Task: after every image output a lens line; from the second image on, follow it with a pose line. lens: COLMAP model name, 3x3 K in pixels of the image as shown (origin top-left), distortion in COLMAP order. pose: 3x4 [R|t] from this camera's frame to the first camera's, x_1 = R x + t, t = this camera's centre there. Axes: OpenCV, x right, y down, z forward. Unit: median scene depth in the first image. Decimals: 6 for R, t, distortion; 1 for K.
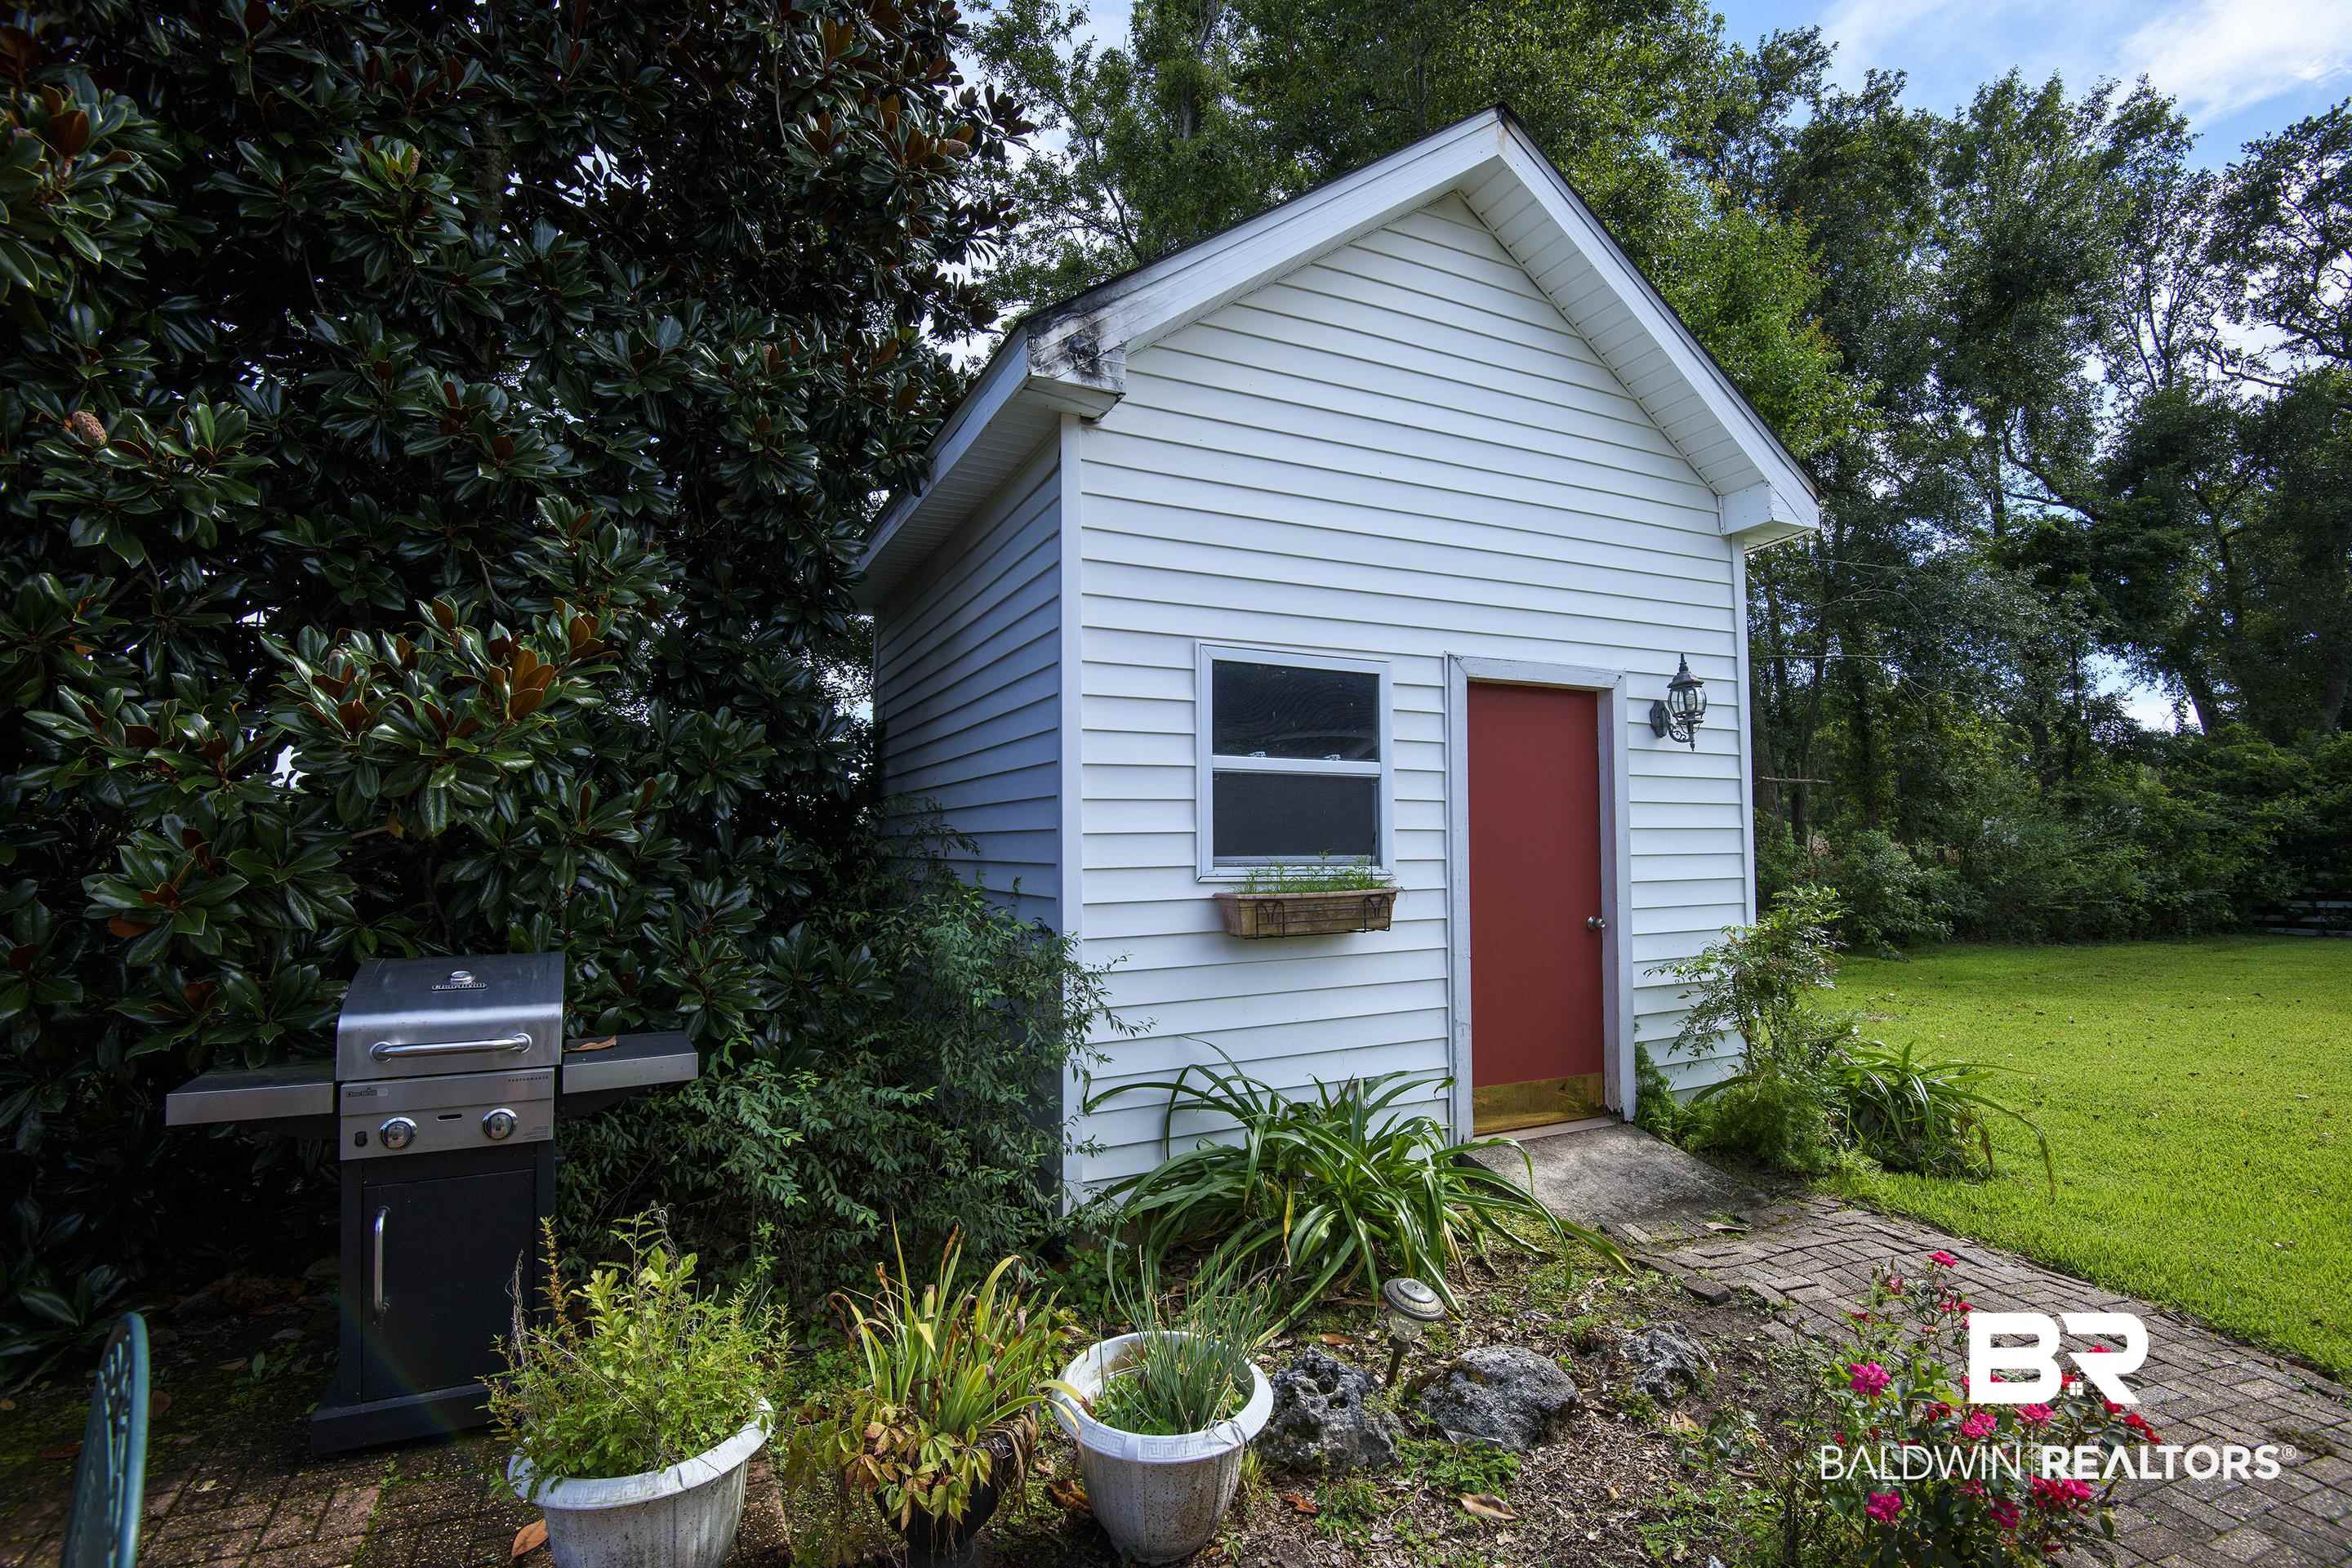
lens RADIAL K [[1051.7, 0, 1169.2], [0, 1051.7, 802.6], [0, 0, 1]] dist [-0.035353, -0.001810]
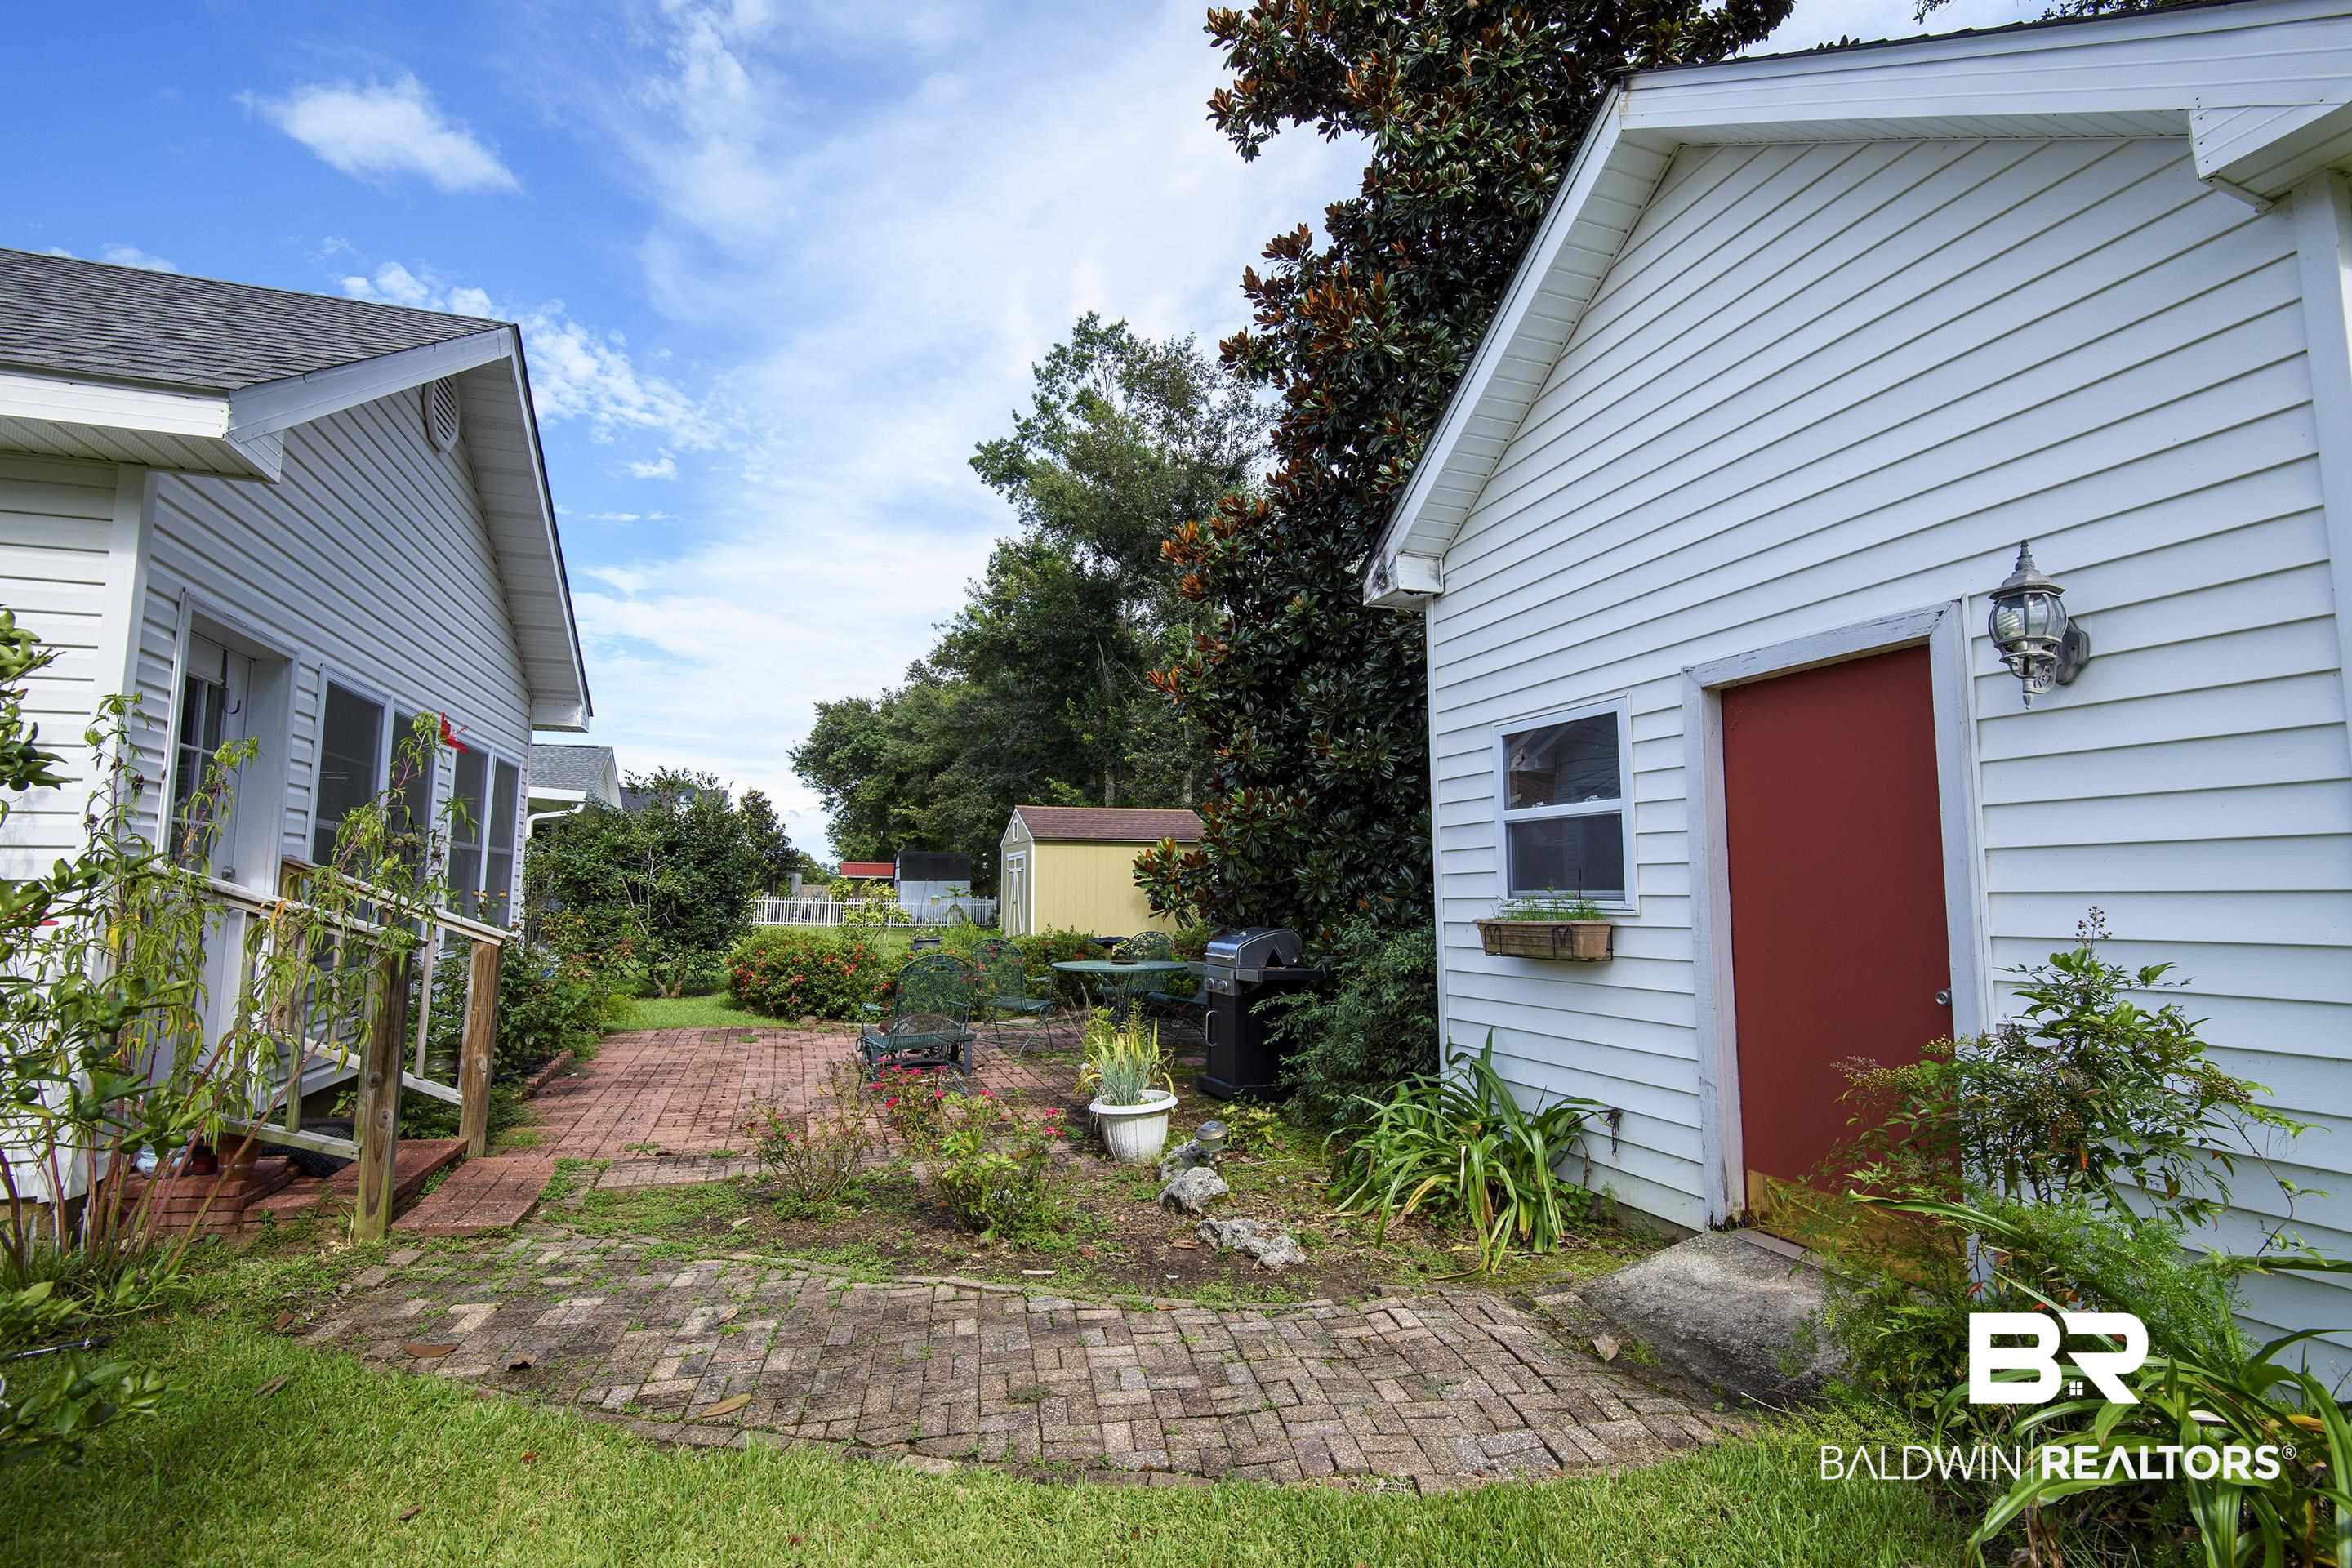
lens RADIAL K [[1051.7, 0, 1180.1], [0, 1051.7, 783.2], [0, 0, 1]] dist [-0.035353, -0.001810]
pose [[-0.085337, -0.098062, -0.991515, 1.254581], [0.040570, 0.993978, -0.101797, 0.033234], [0.995526, -0.048913, -0.080844, 0.667017]]
